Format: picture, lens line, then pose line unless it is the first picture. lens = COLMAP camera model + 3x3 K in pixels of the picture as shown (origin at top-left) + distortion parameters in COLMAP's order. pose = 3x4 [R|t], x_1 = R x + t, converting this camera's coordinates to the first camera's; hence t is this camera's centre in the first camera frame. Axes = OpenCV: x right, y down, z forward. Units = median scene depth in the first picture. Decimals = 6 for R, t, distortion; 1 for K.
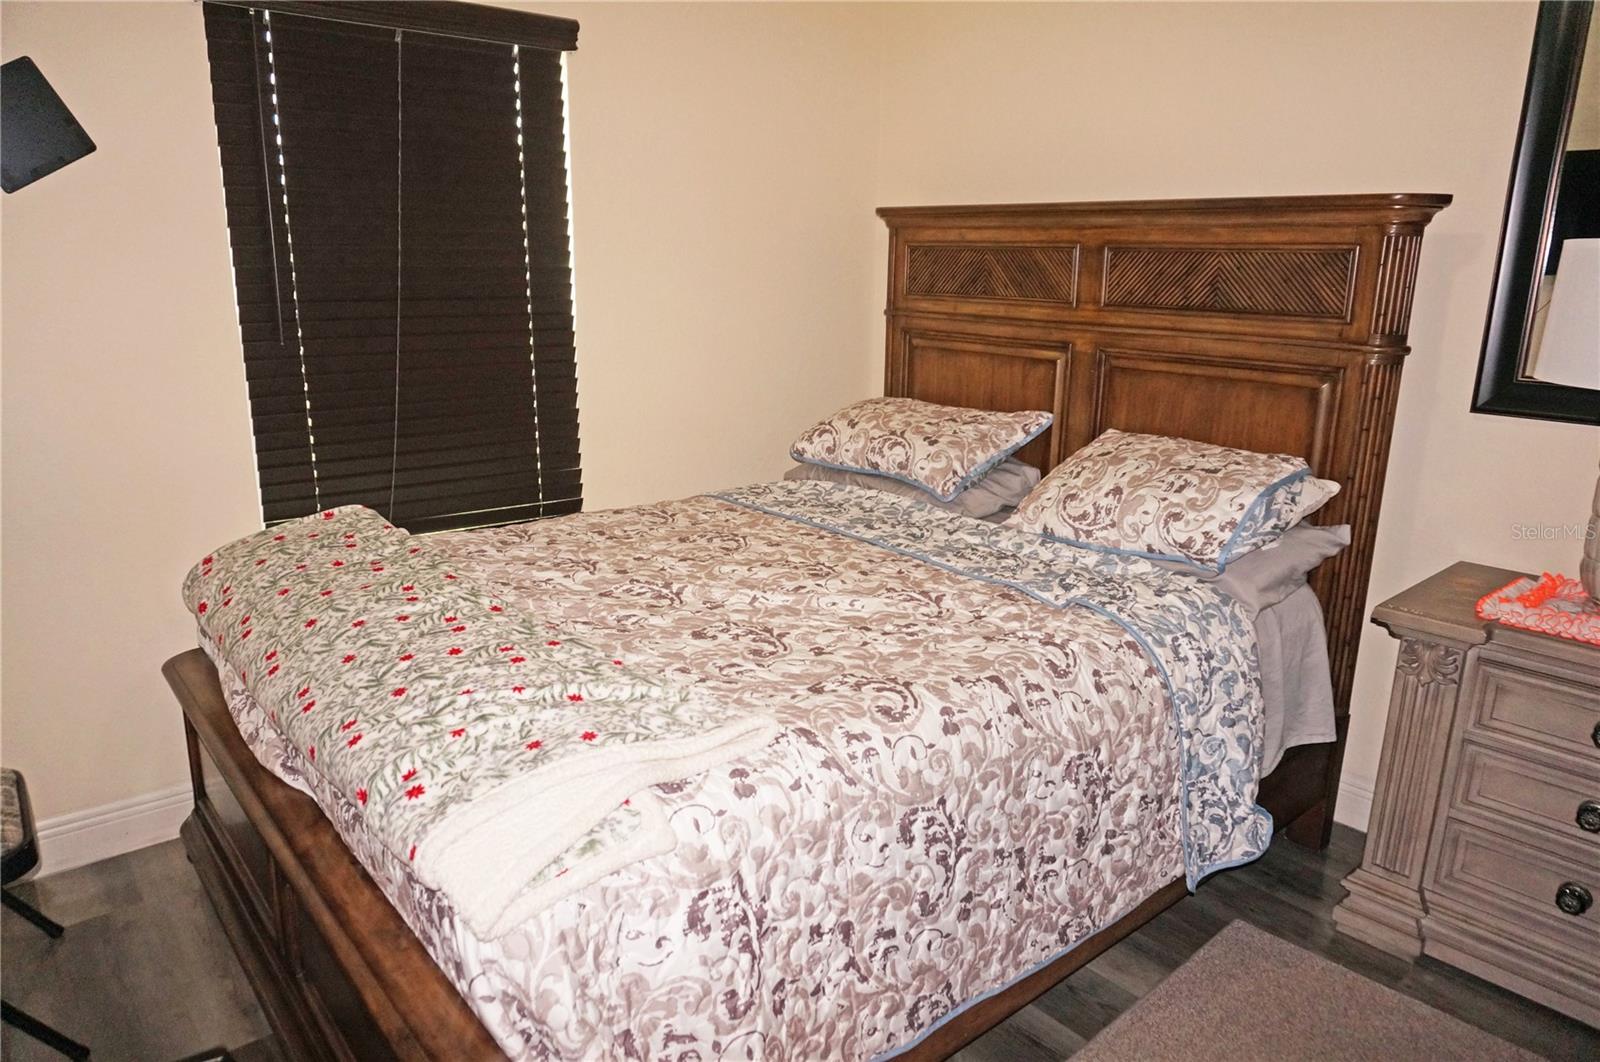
lens RADIAL K [[1060.6, 0, 794.3], [0, 1060.6, 530.9], [0, 0, 1]] dist [-0.054303, 0.036207]
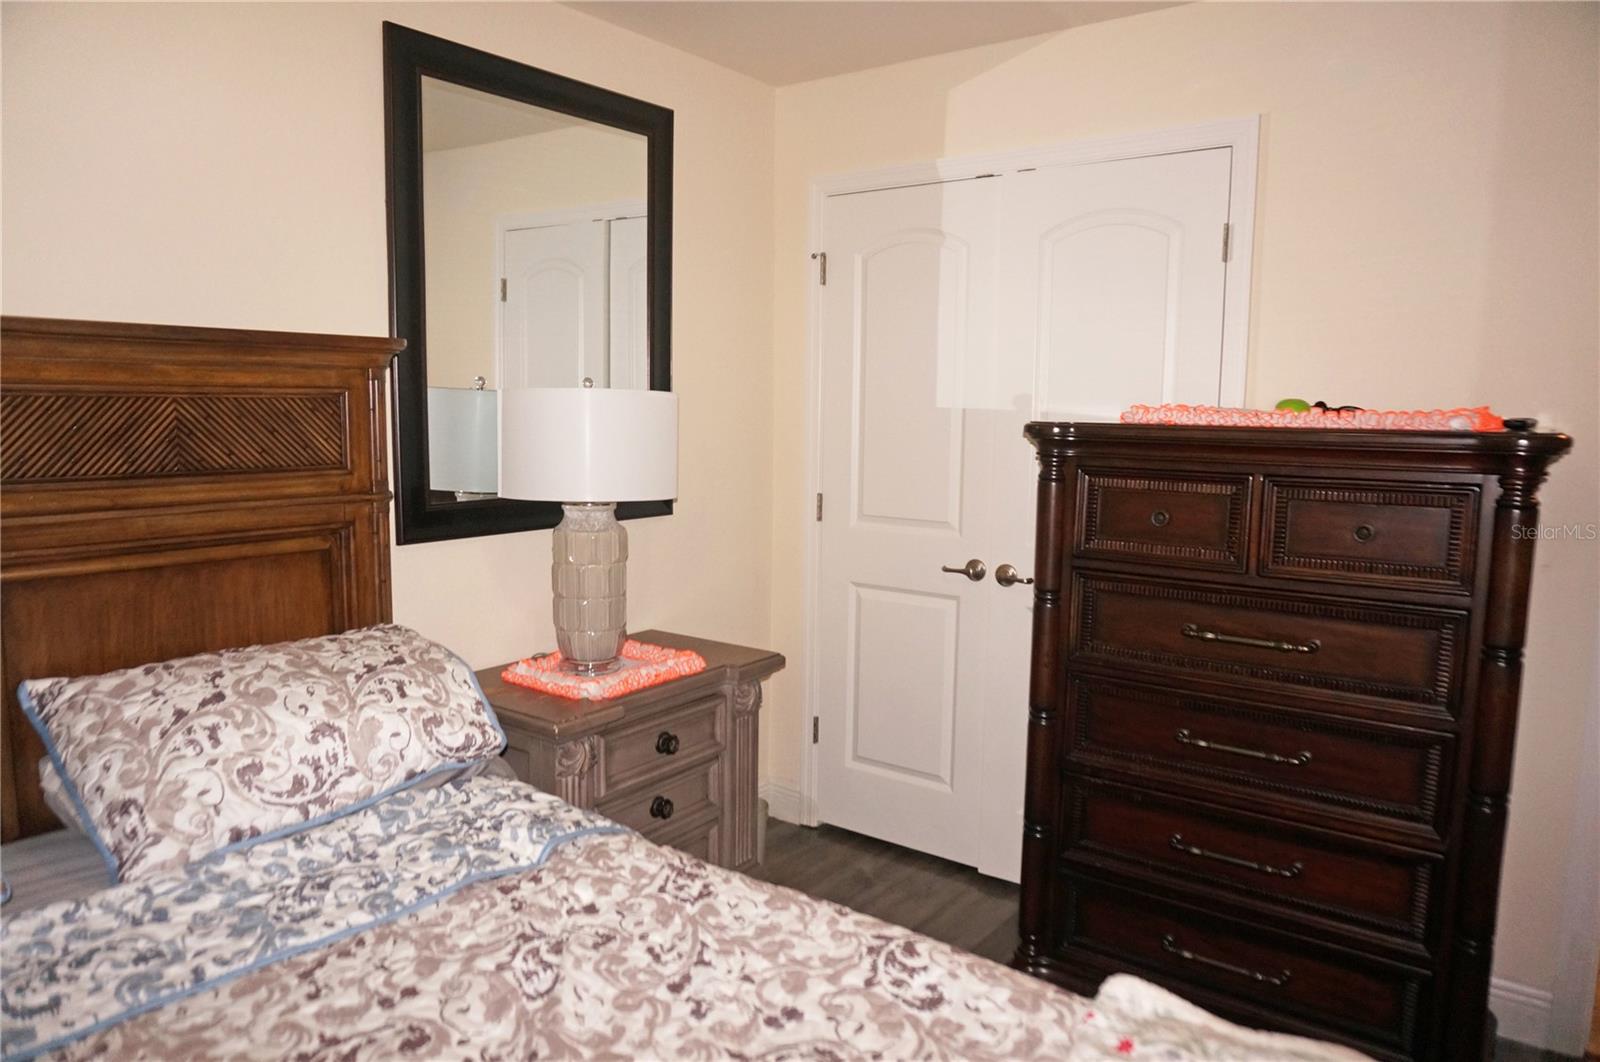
lens RADIAL K [[1060.6, 0, 794.3], [0, 1060.6, 530.9], [0, 0, 1]] dist [-0.054303, 0.036207]
pose [[-0.215330, -0.132225, 0.967548, -0.425898], [0.230064, 0.956034, 0.181852, -0.218825], [-0.949054, 0.261756, -0.175443, 0.775132]]
